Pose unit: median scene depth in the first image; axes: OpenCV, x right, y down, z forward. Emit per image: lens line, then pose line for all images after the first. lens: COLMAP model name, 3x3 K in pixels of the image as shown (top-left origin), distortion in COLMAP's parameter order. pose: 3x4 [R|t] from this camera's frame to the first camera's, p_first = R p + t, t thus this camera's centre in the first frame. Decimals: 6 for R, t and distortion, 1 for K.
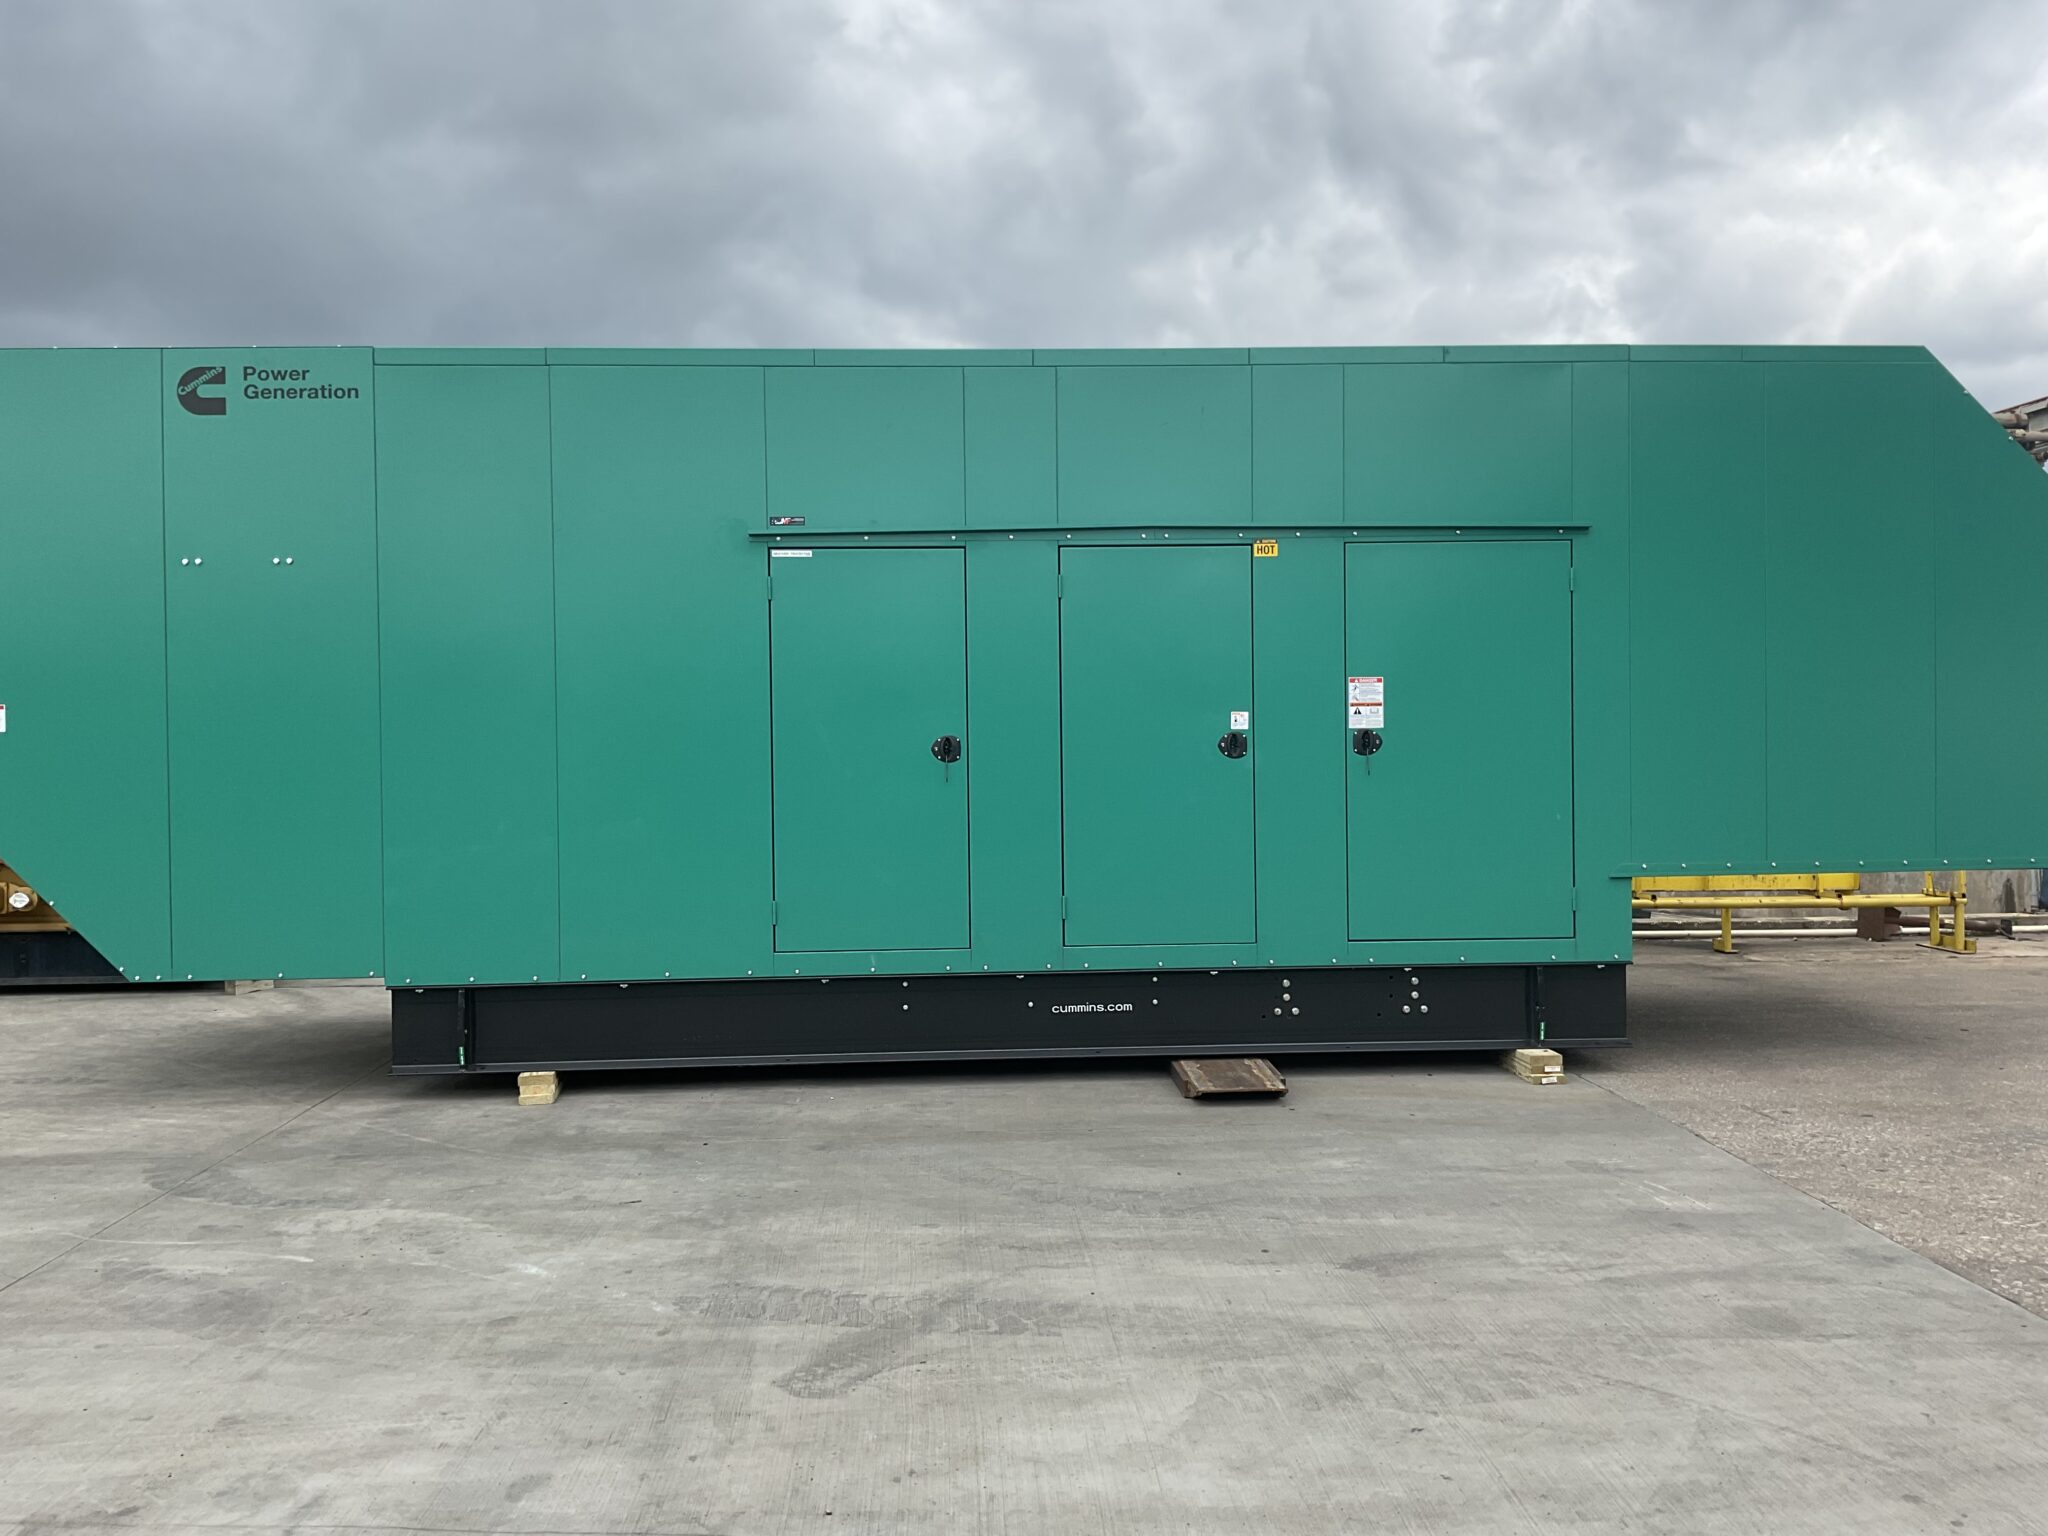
lens RADIAL K [[1750.6, 0, 1024.0], [0, 1750.6, 768.0], [0, 0, 1]] dist [0.044694, -0.003500]
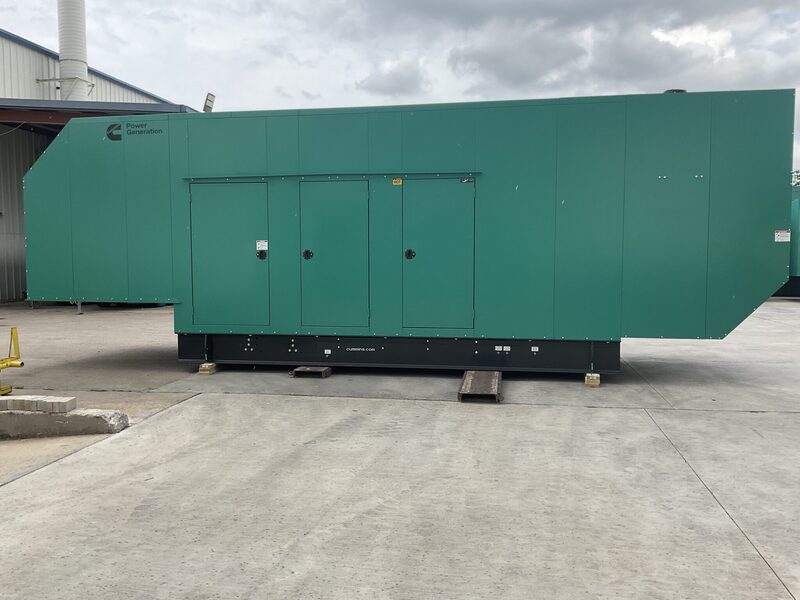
lens RADIAL K [[653.0, 0, 400.0], [0, 653.0, 300.0], [0, 0, 1]] dist [0.001125, 0.002084]
pose [[0.974571, 0.026254, -0.222533, 0.408688], [-0.012808, 0.998015, 0.061654, -0.006031], [0.223711, -0.057236, 0.972974, 0.021945]]
